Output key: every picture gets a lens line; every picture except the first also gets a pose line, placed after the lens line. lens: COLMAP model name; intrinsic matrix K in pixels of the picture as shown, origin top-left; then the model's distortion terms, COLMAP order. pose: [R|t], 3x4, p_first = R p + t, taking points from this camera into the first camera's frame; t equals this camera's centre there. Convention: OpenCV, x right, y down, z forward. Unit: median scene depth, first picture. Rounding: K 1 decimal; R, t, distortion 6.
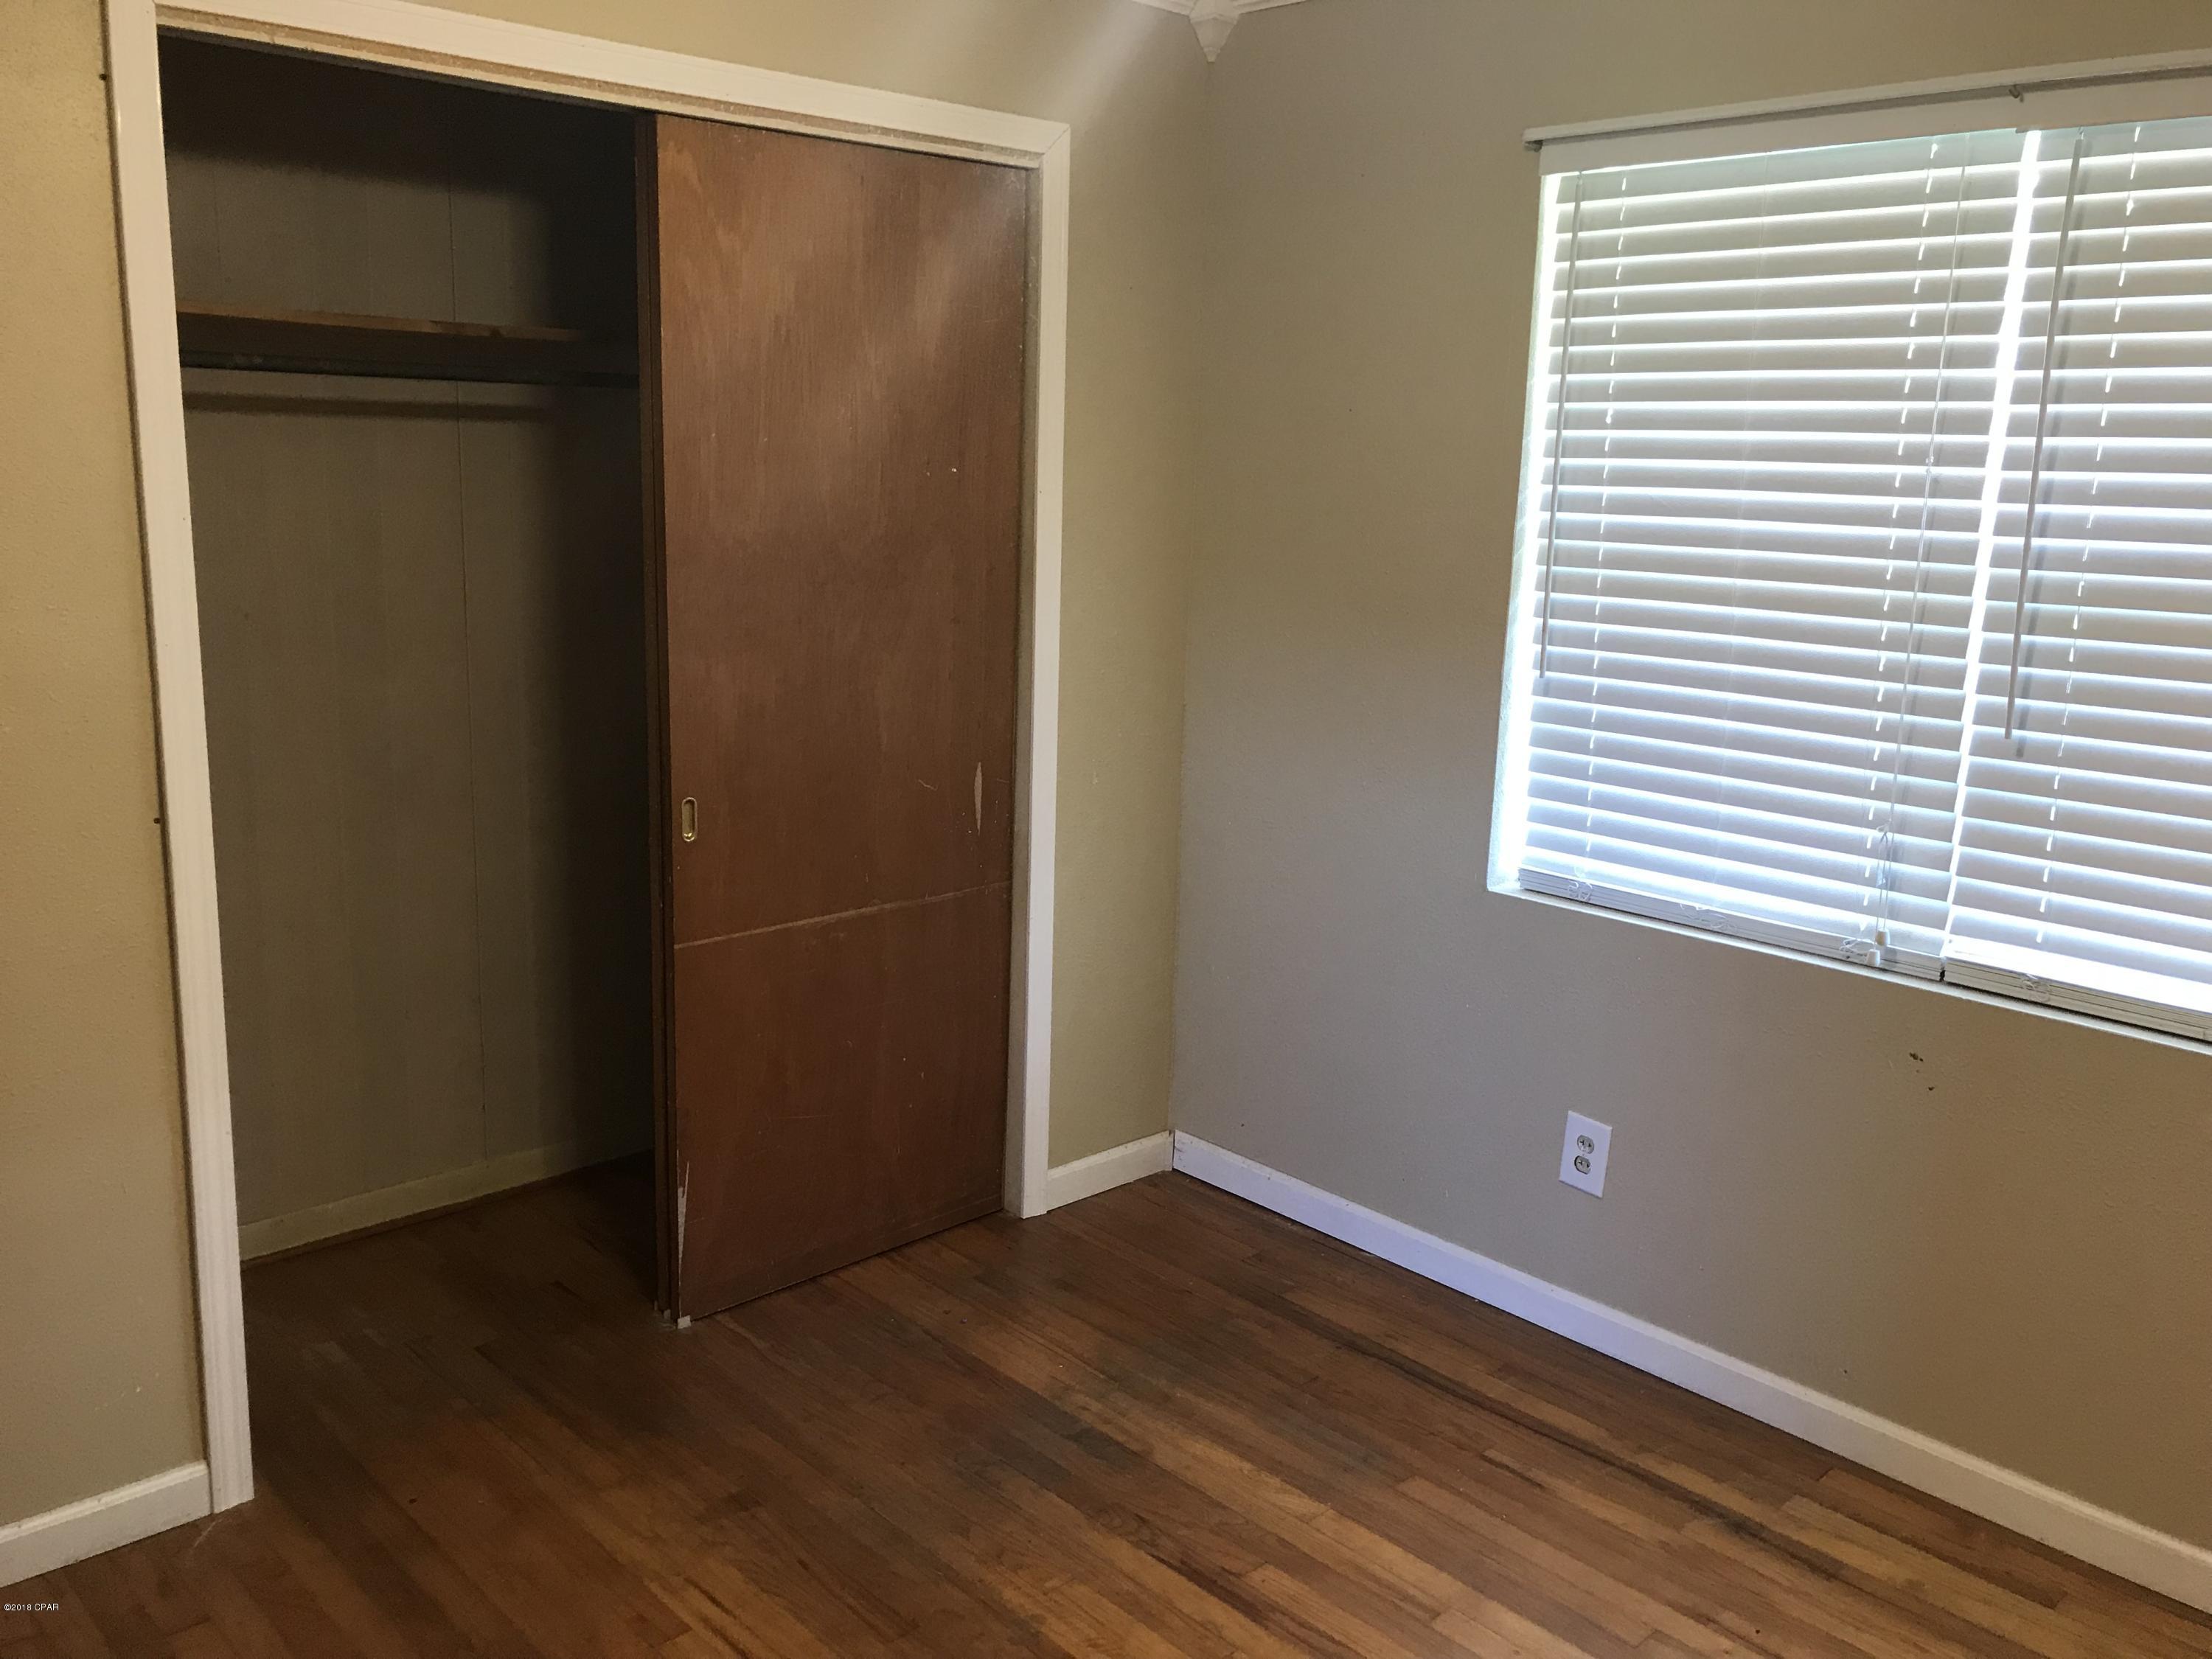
lens RADIAL K [[1827.6, 0, 1106.0], [0, 1827.6, 829.5], [0, 0, 1]] dist [-0.002951, 0.003066]
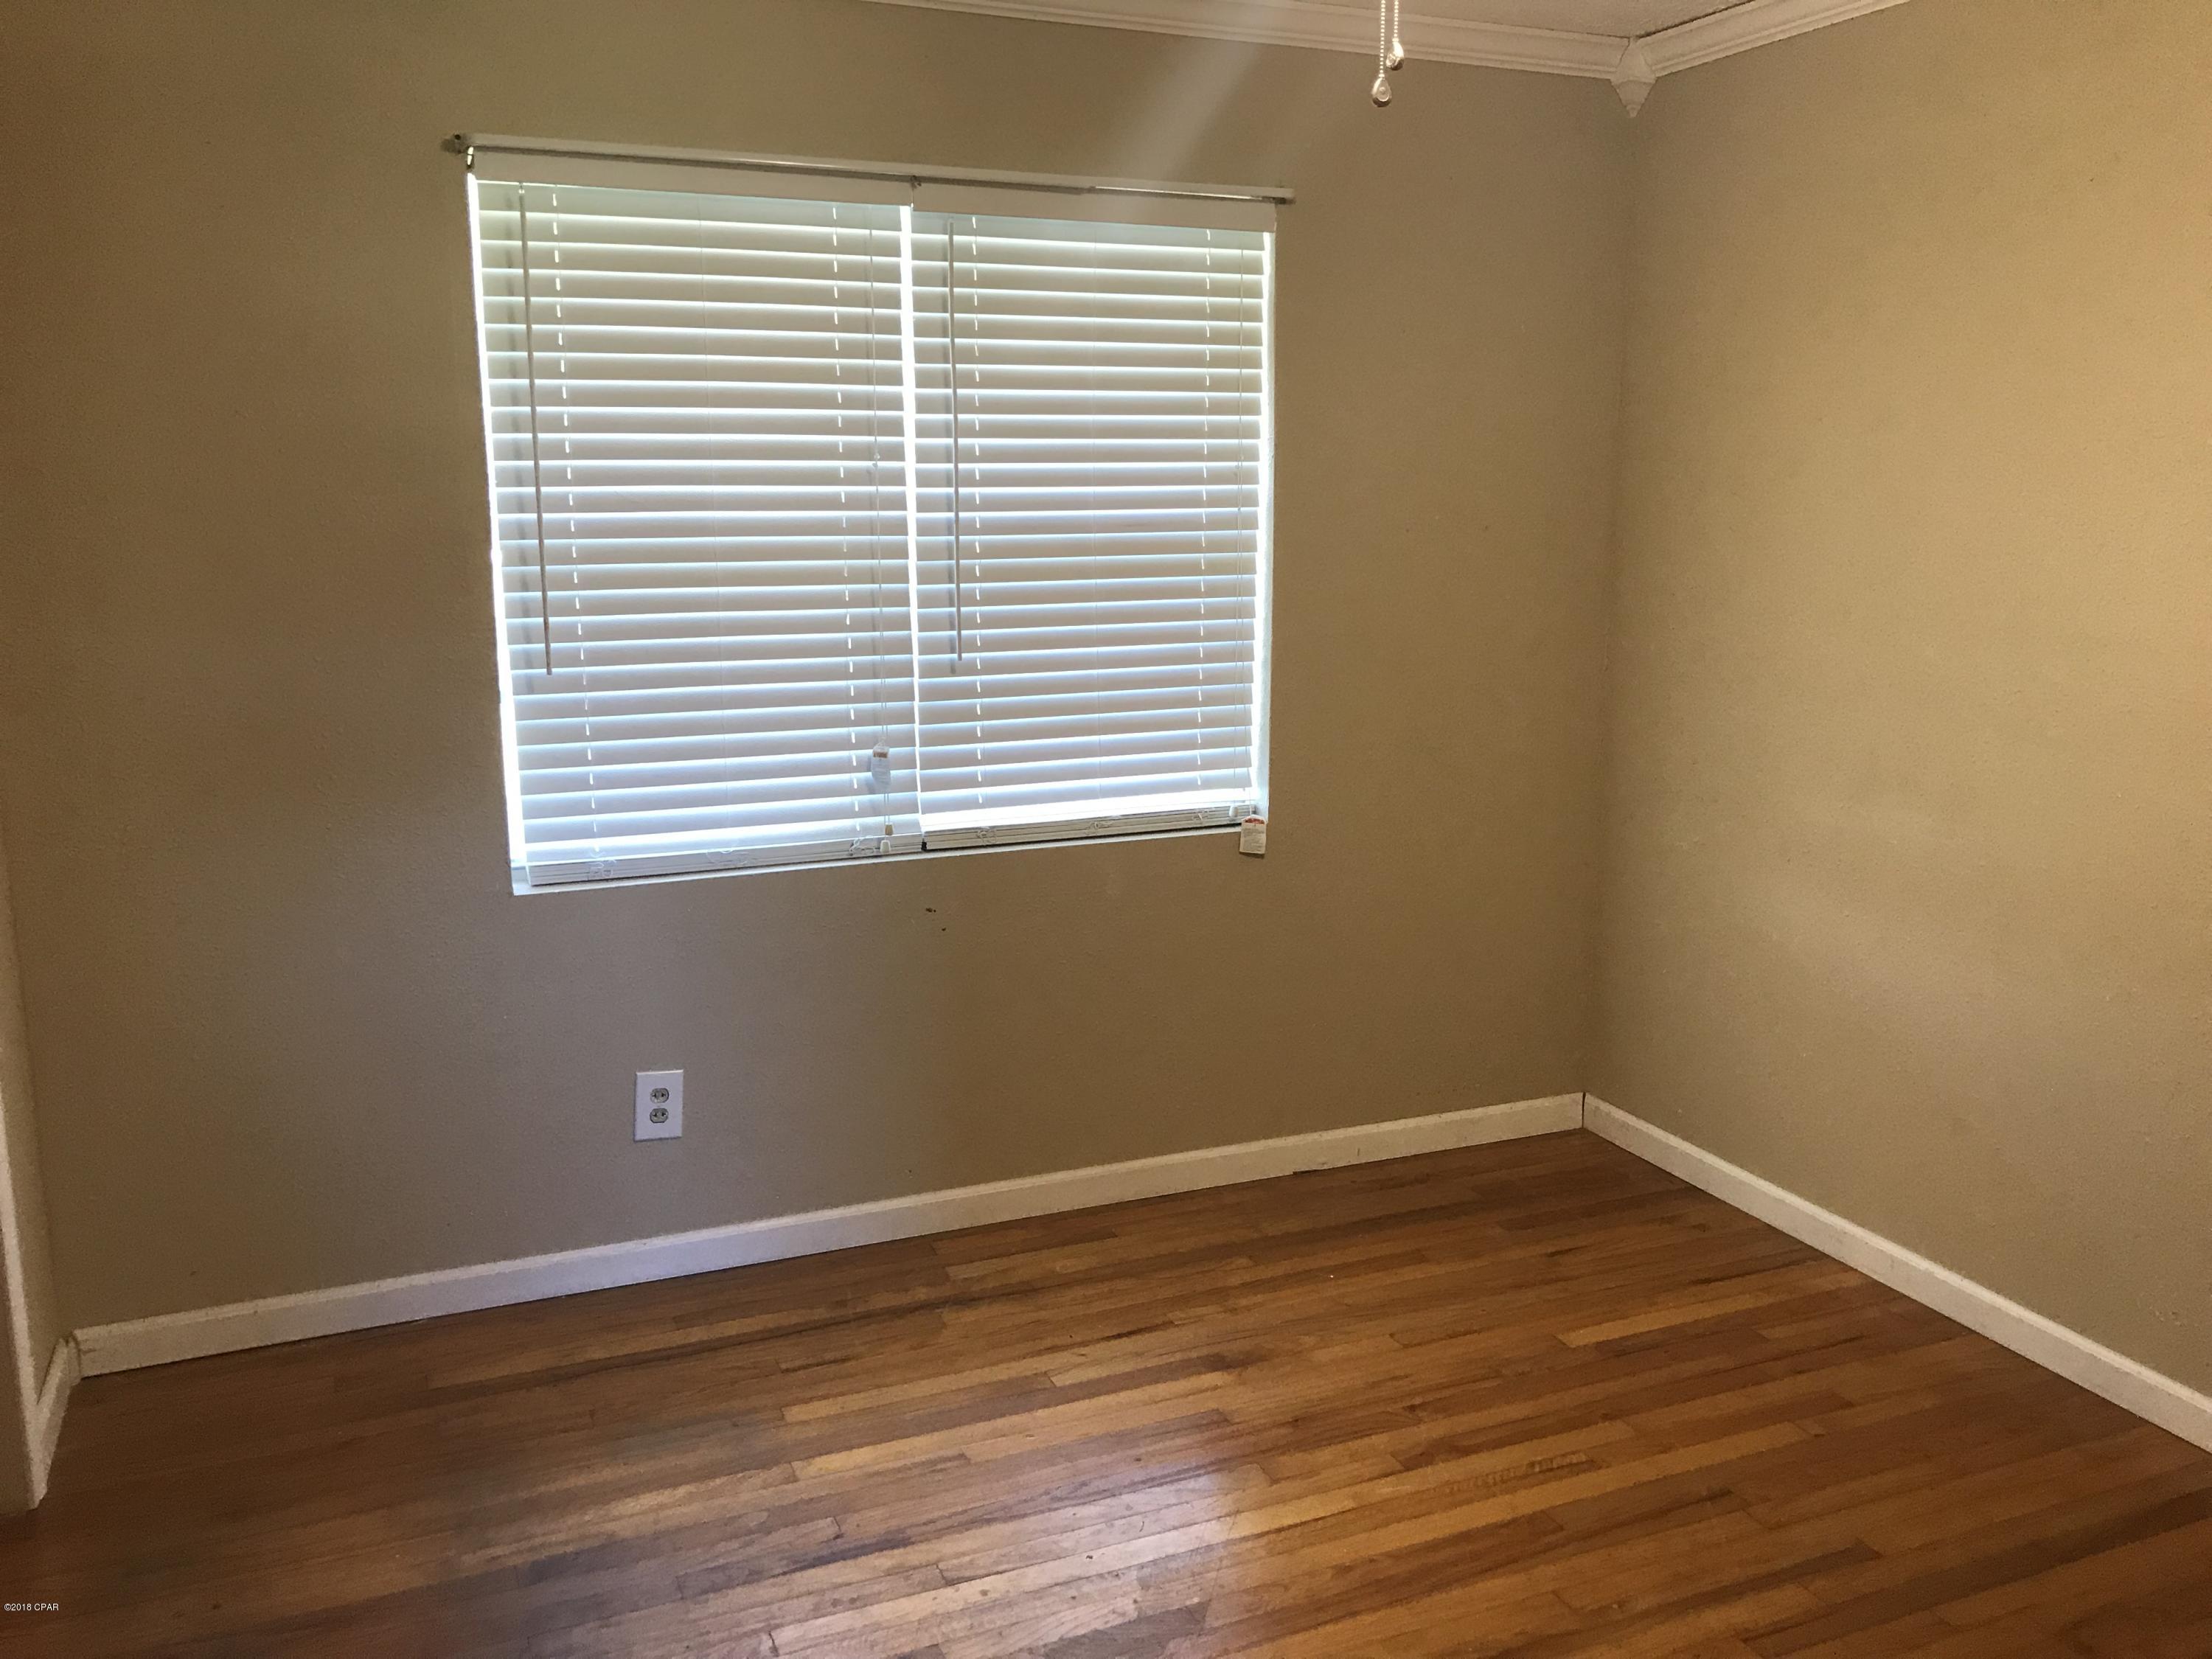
lens RADIAL K [[1808.2, 0, 1106.0], [0, 1808.2, 829.5], [0, 0, 1]] dist [0.043543, -0.006310]
pose [[0.335670, -0.203306, 0.919779, -0.689292], [0.203351, 0.969047, 0.139984, -0.087242], [-0.919769, 0.140049, 0.366622, 0.393237]]
